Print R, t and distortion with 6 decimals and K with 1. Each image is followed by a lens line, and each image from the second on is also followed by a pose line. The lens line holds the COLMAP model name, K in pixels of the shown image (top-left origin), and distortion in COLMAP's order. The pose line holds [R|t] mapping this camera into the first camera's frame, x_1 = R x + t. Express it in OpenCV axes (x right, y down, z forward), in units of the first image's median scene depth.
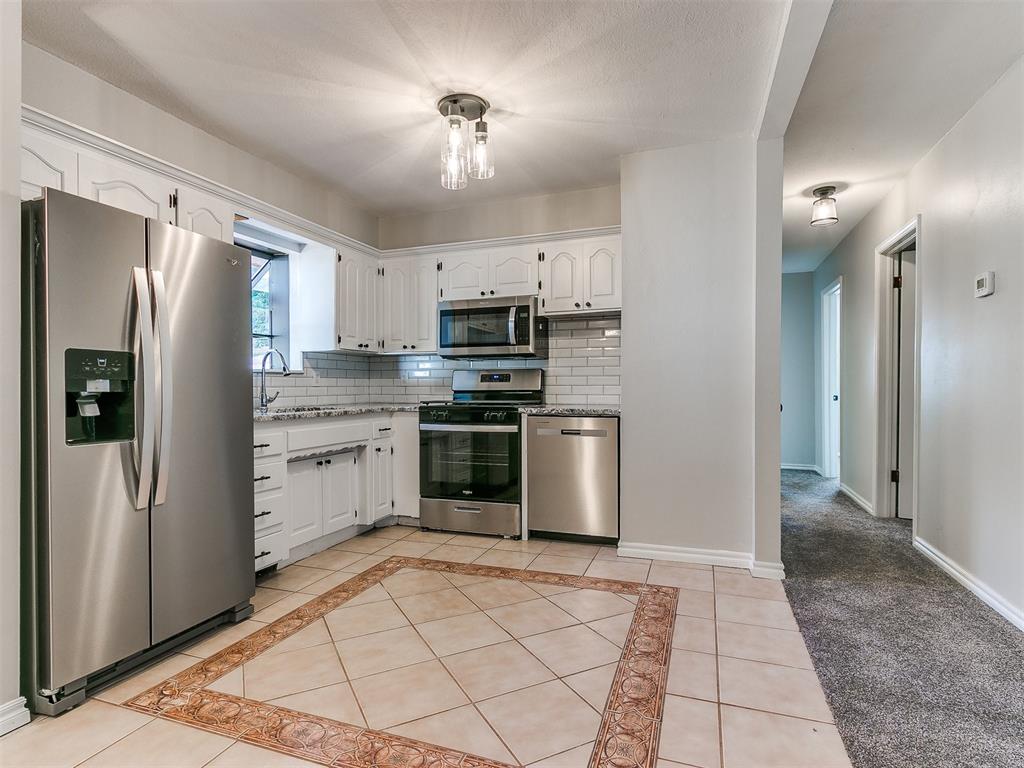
lens RADIAL K [[536.6, 0, 489.9], [0, 536.6, 390.1], [0, 0, 1]] dist [0.015919, -0.004295]
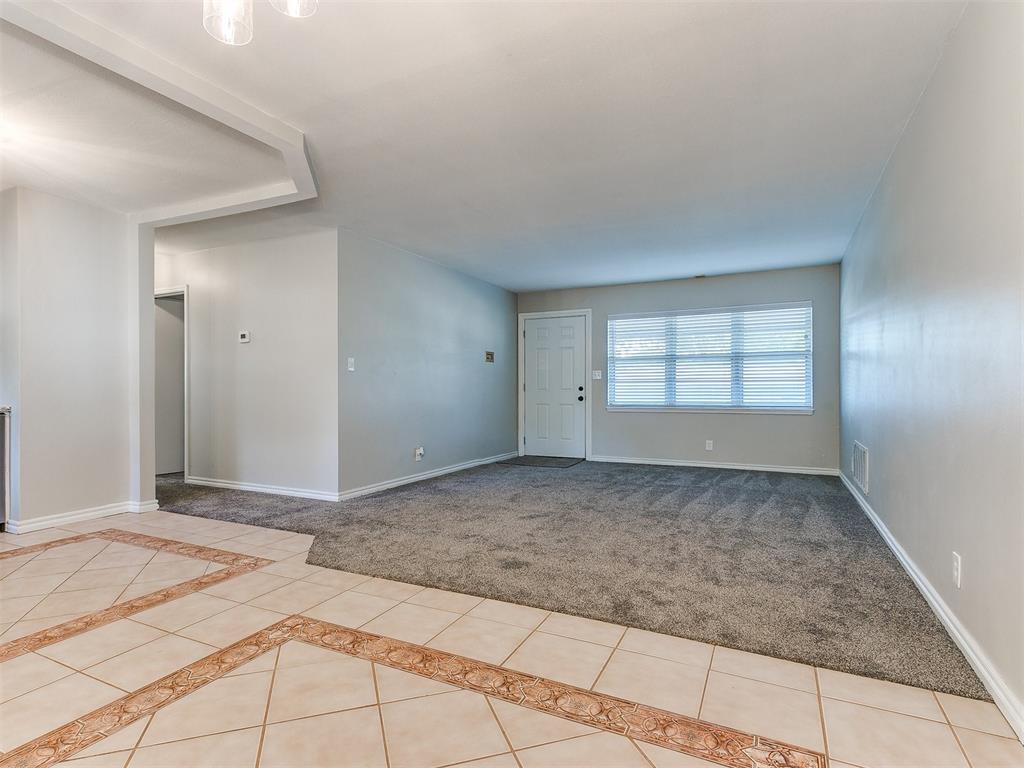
lens RADIAL K [[536.6, 0, 512.2], [0, 536.6, 386.7], [0, 0, 1]] dist [0.015919, -0.004295]
pose [[0.078071, 0.008395, 0.996912, -0.807439], [0.011112, 0.999895, -0.009291, 0.018135], [-0.996886, 0.011803, 0.077970, -0.126394]]
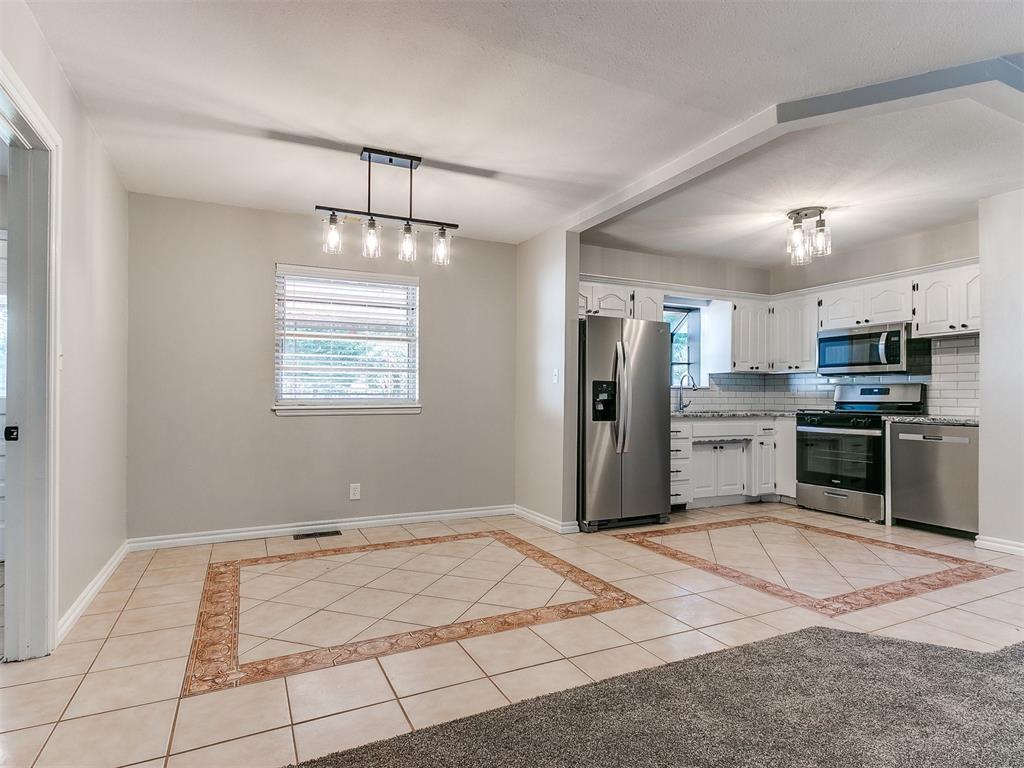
lens RADIAL K [[536.6, 0, 499.4], [0, 536.6, 393.4], [0, 0, 1]] dist [0.015919, -0.004295]
pose [[0.724175, 0.003663, -0.689607, 0.290849], [-0.013022, 0.999880, -0.008364, 0.002644], [0.689494, 0.015037, 0.724136, -0.530789]]
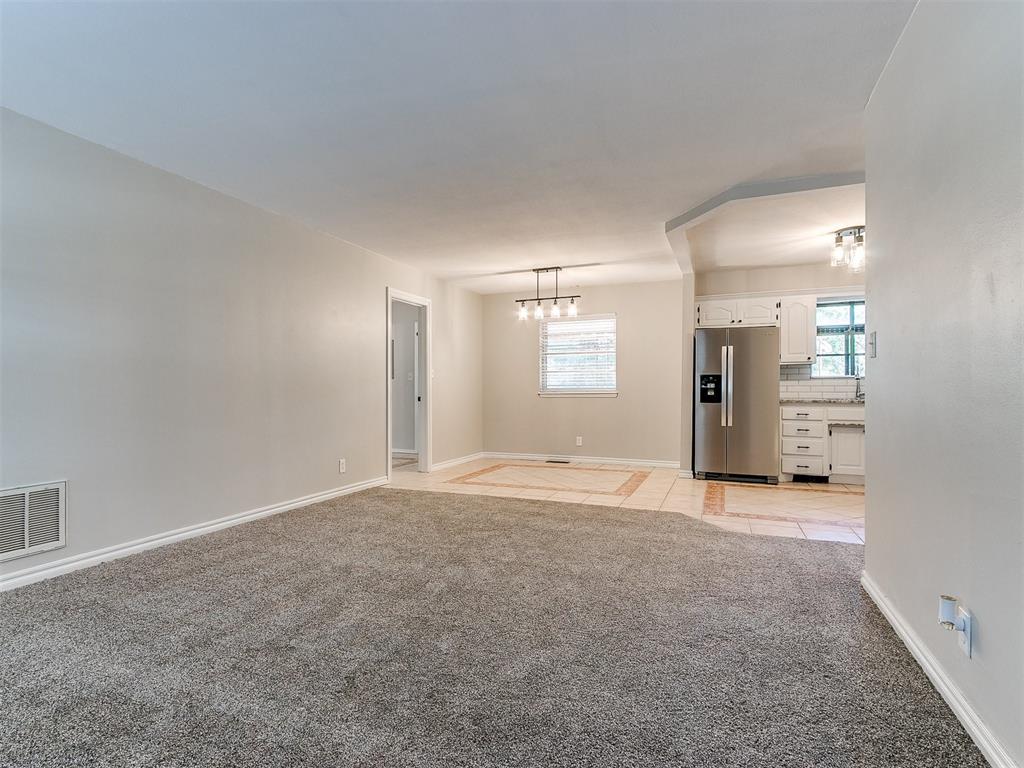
lens RADIAL K [[536.6, 0, 489.2], [0, 536.6, 389.3], [0, 0, 1]] dist [0.015919, -0.004295]
pose [[-0.052667, 0.006310, -0.998592, 1.428503], [-0.006242, 0.999958, 0.006648, 0.000833], [0.998593, 0.006583, -0.052625, -0.087937]]
